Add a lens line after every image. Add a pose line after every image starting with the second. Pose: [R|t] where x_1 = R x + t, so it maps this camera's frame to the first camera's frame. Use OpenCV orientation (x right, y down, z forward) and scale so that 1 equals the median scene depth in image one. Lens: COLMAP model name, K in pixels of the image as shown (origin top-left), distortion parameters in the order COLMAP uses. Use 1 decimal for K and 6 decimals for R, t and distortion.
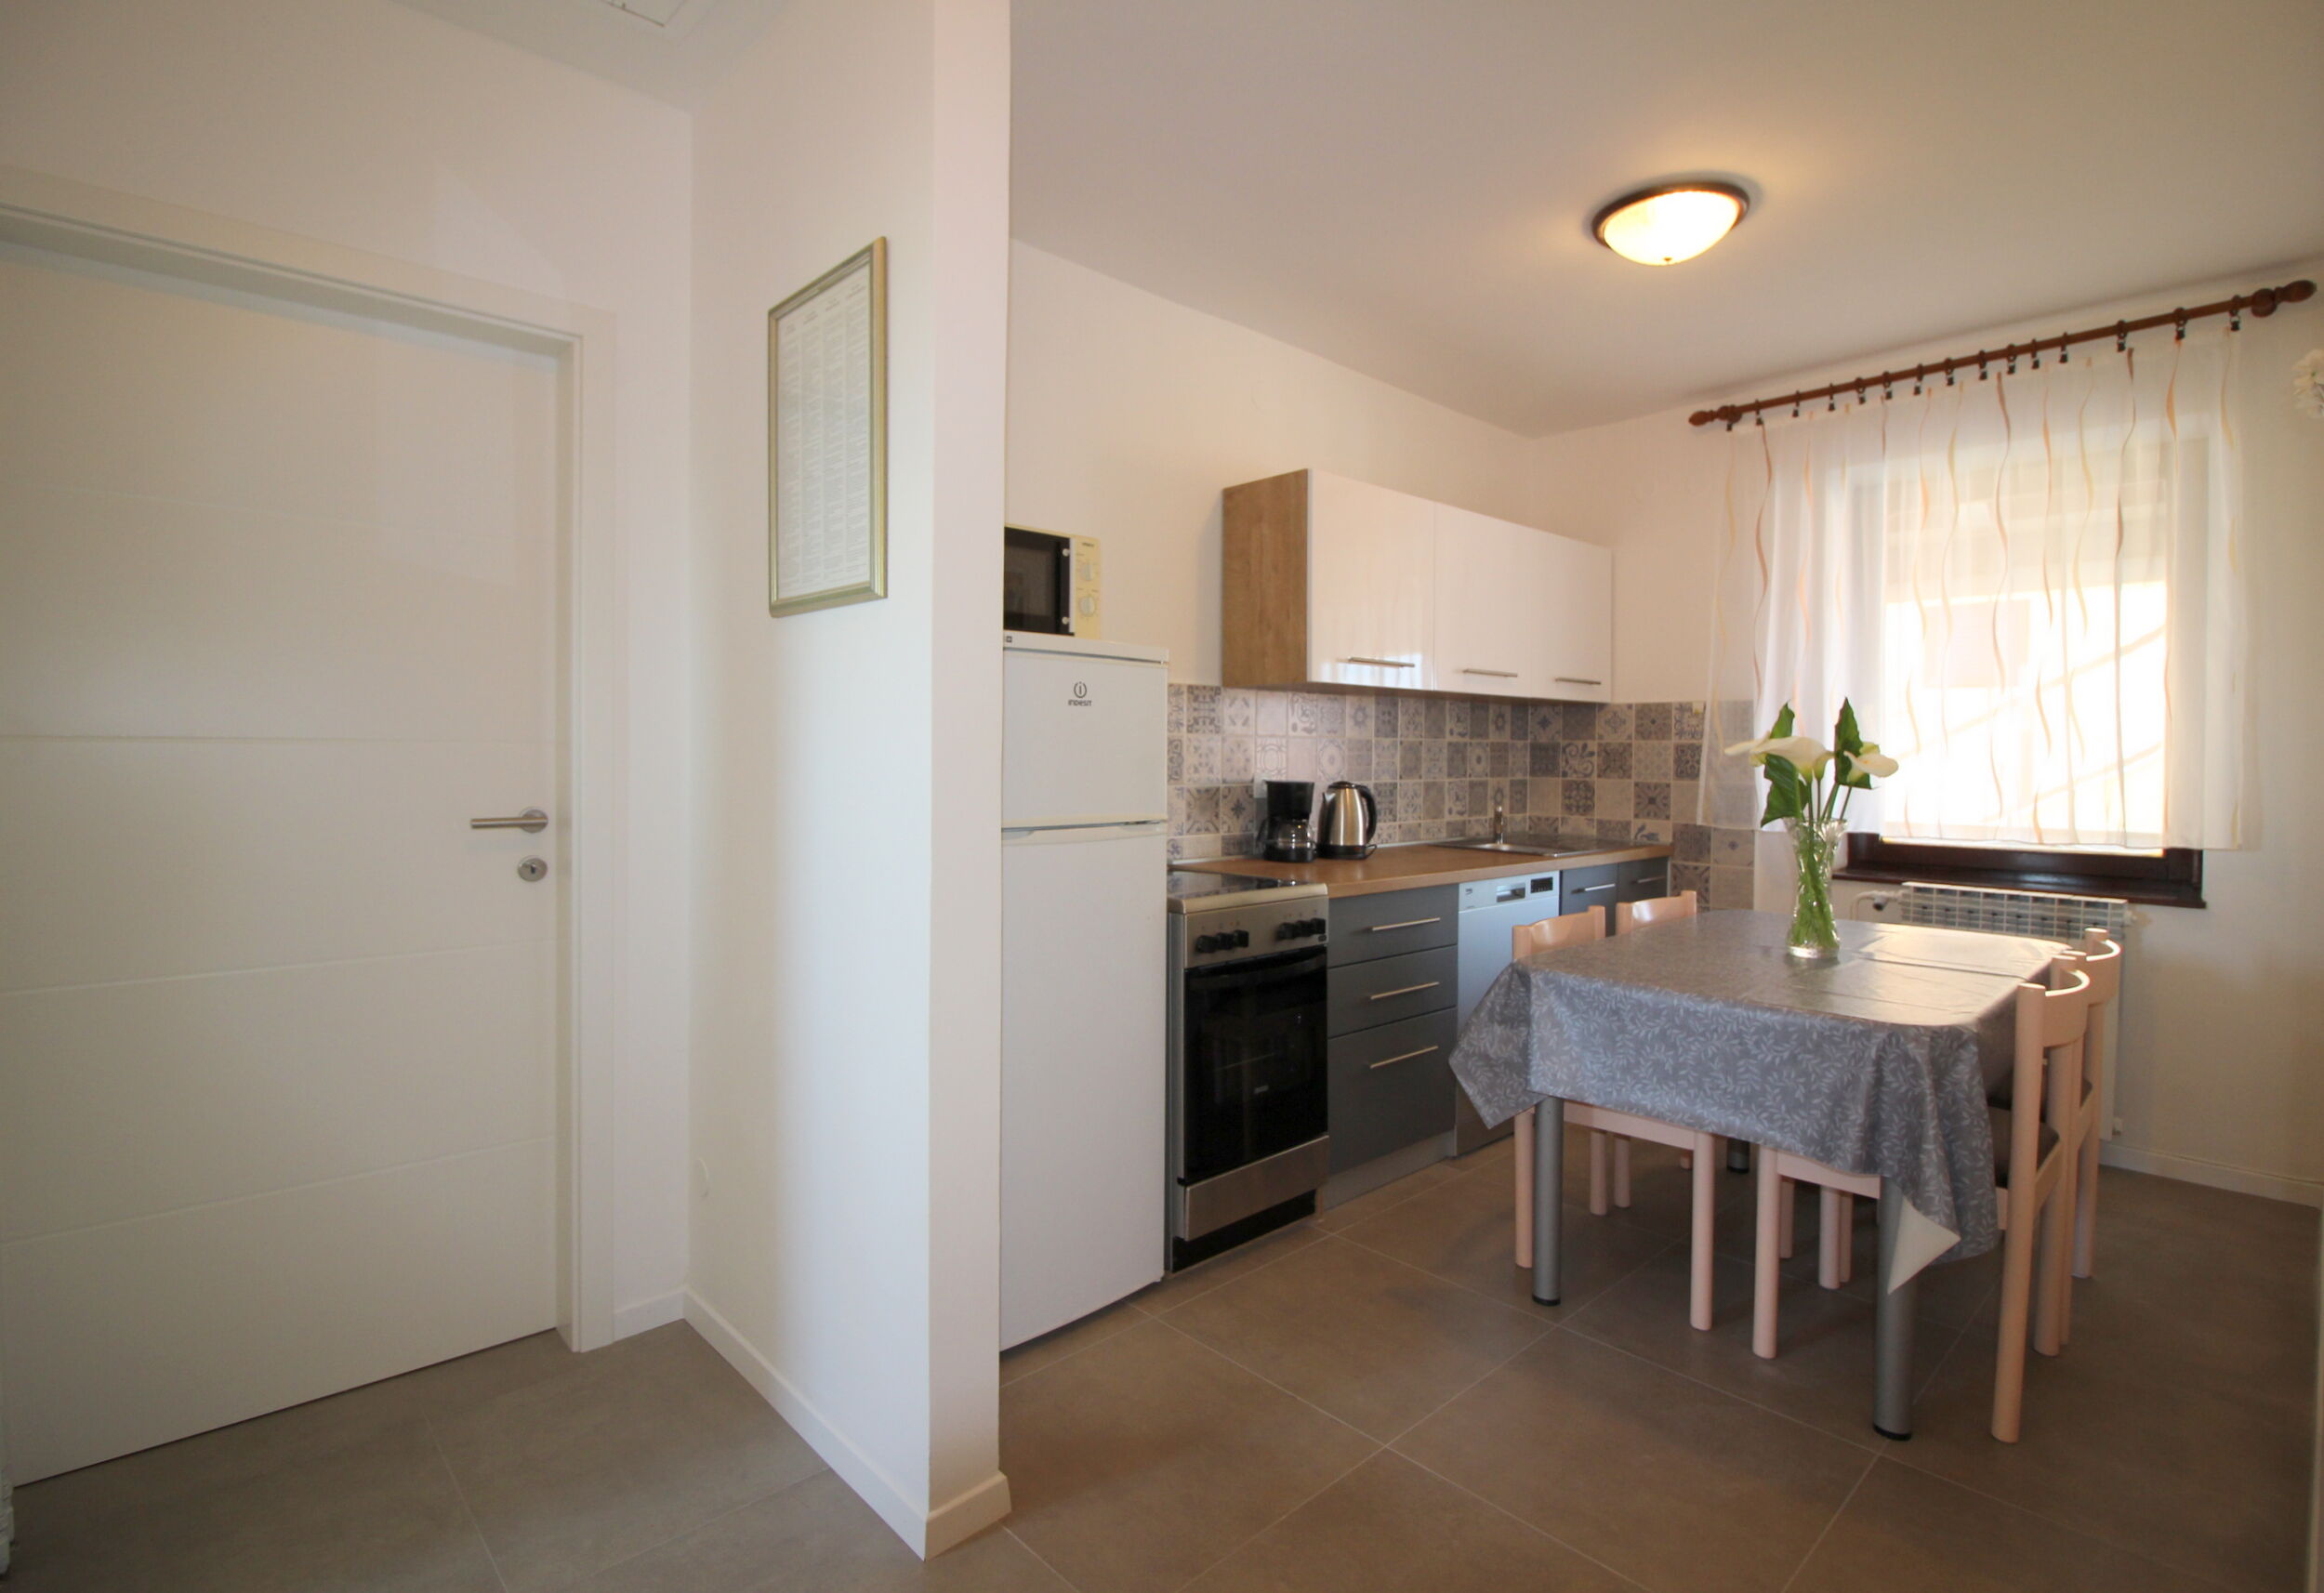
lens RADIAL K [[1096.4, 0, 1162.0], [0, 1096.4, 796.5], [0, 0, 1]] dist [-0.011273, 0.000063]
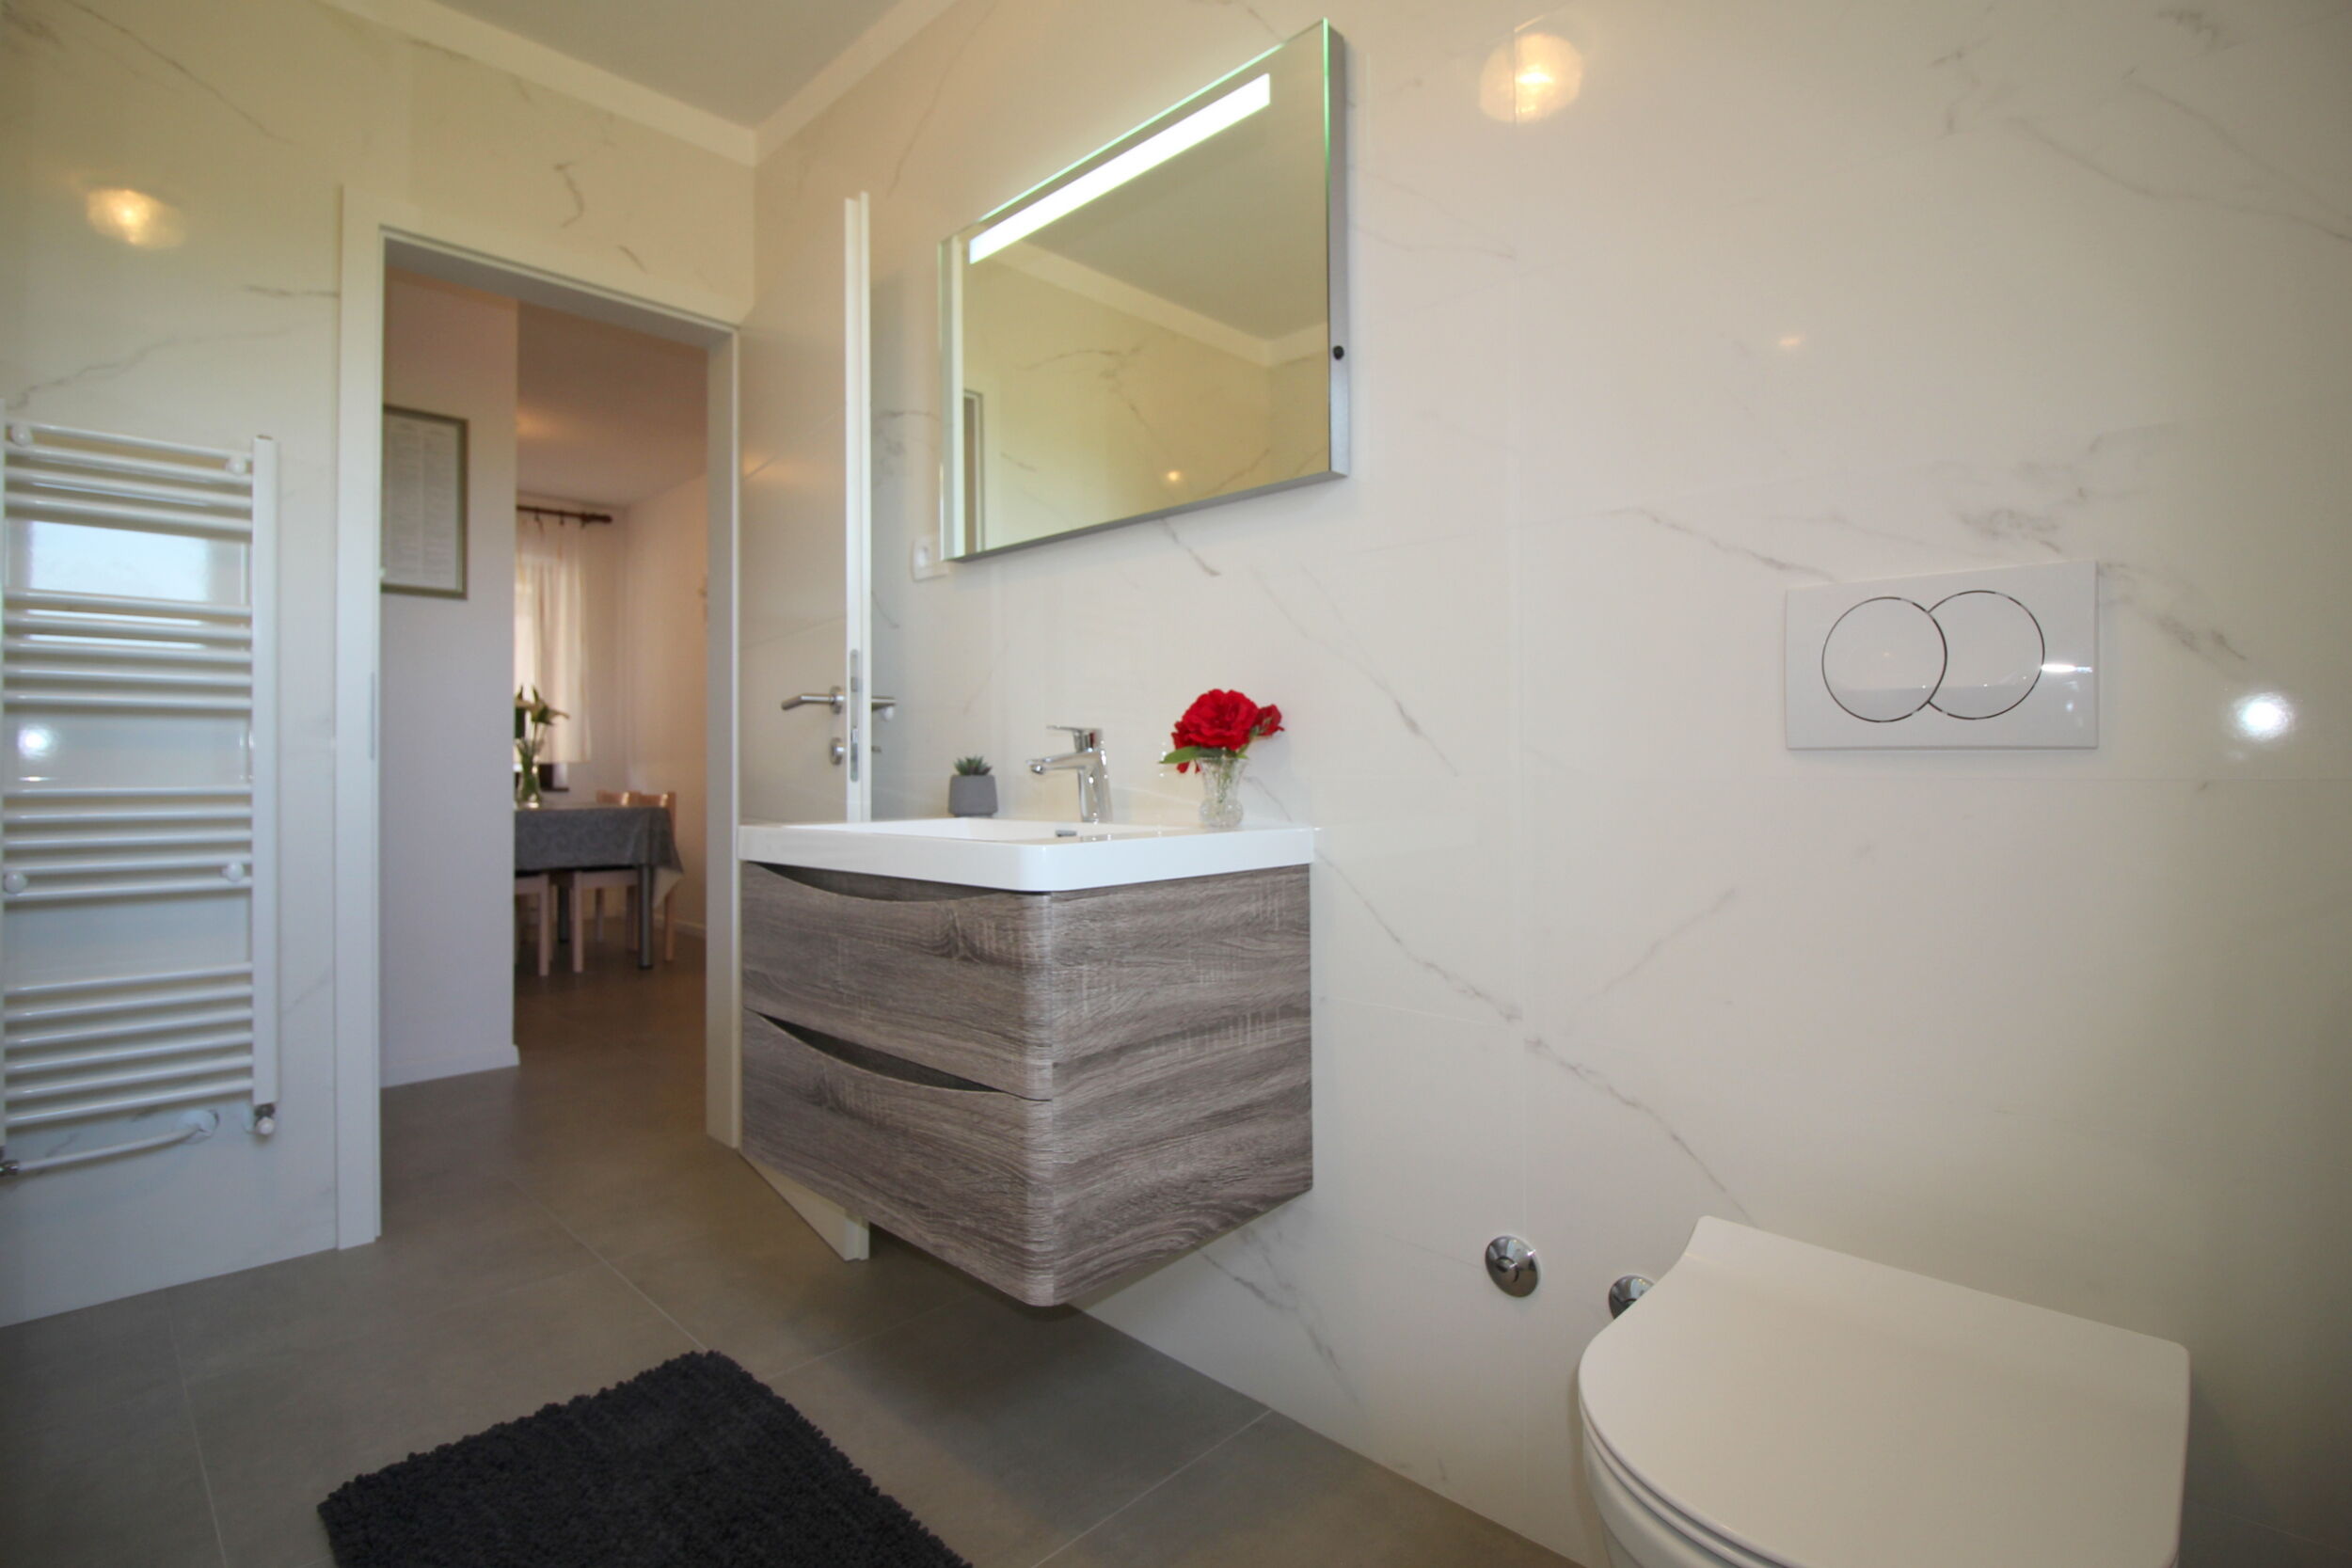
lens RADIAL K [[1112.8, 0, 1182.8], [0, 1112.8, 758.8], [0, 0, 1]] dist [-0.000832, -0.000441]
pose [[-0.055379, -0.000944, 0.998465, -1.140222], [0.040228, 0.999185, 0.003176, 0.073765], [-0.997655, 0.040342, -0.055296, -0.077926]]
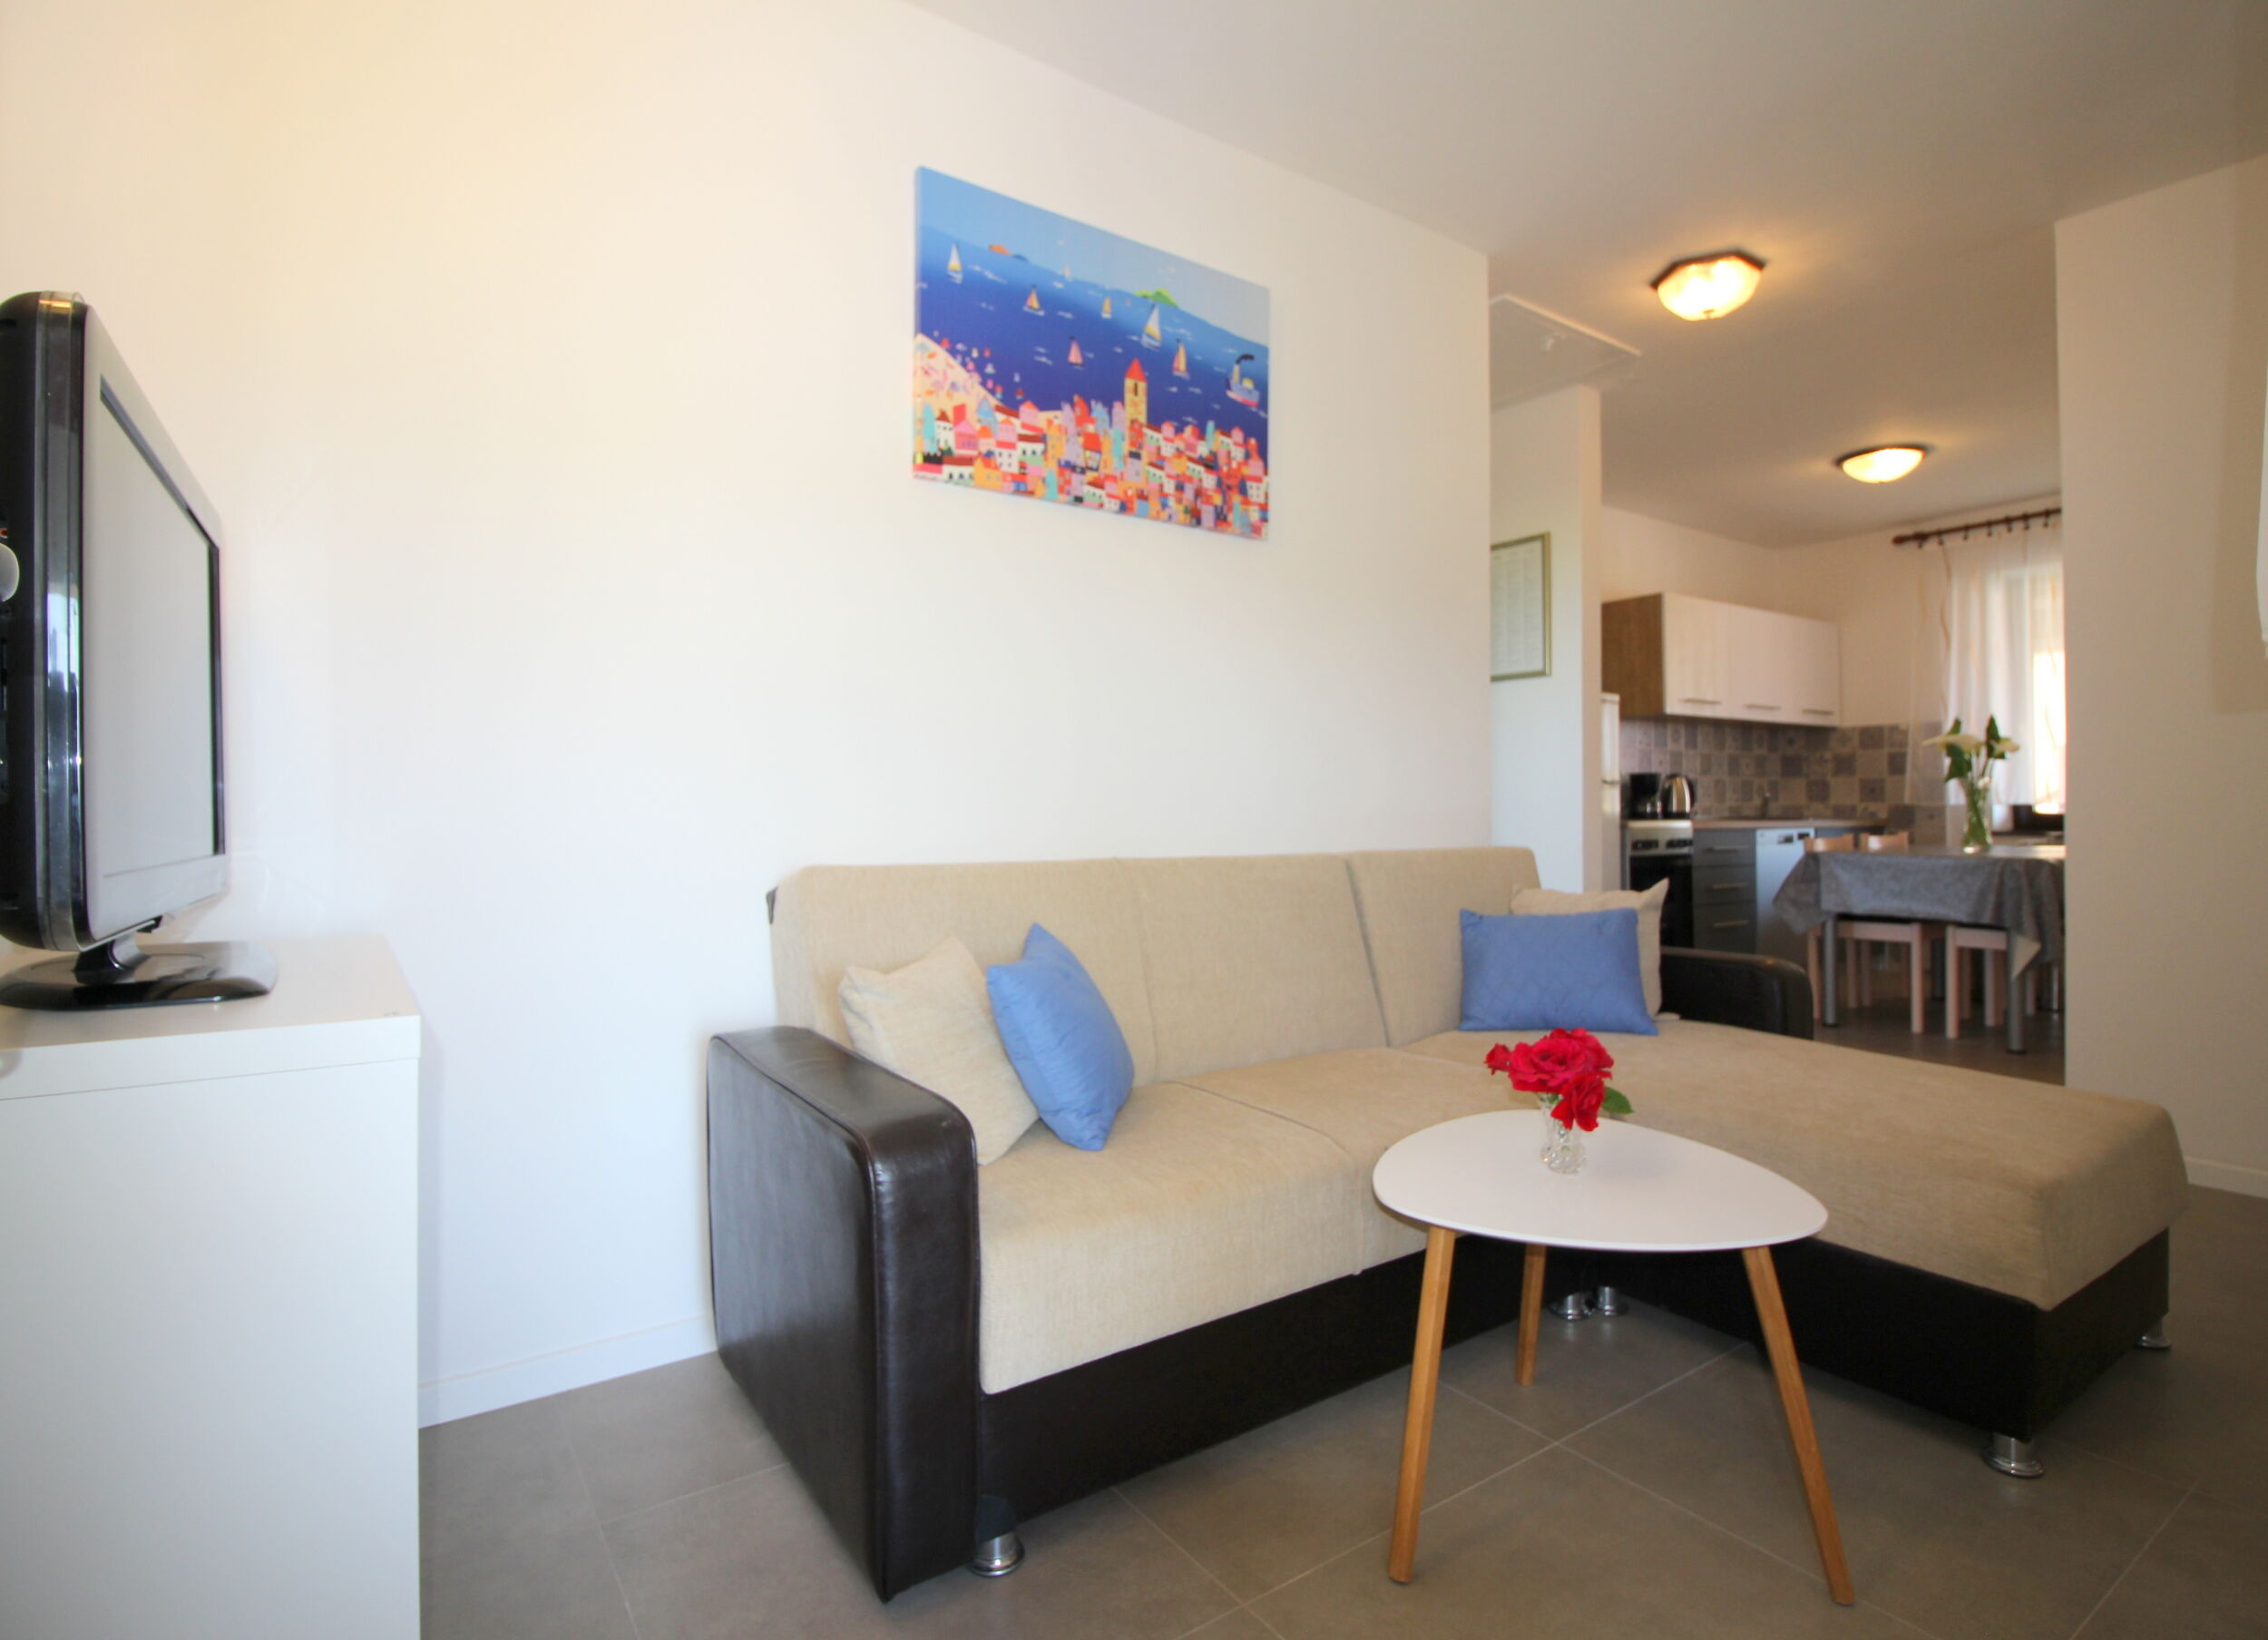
lens RADIAL K [[1139.4, 0, 1134.0], [0, 1139.4, 820.0], [0, 0, 1]] dist [0.003003, -0.015469]
pose [[0.990908, -0.009084, -0.134233, -0.413998], [0.004423, 0.999378, -0.034980, 0.112695], [0.134467, 0.034068, 0.990332, -0.813701]]
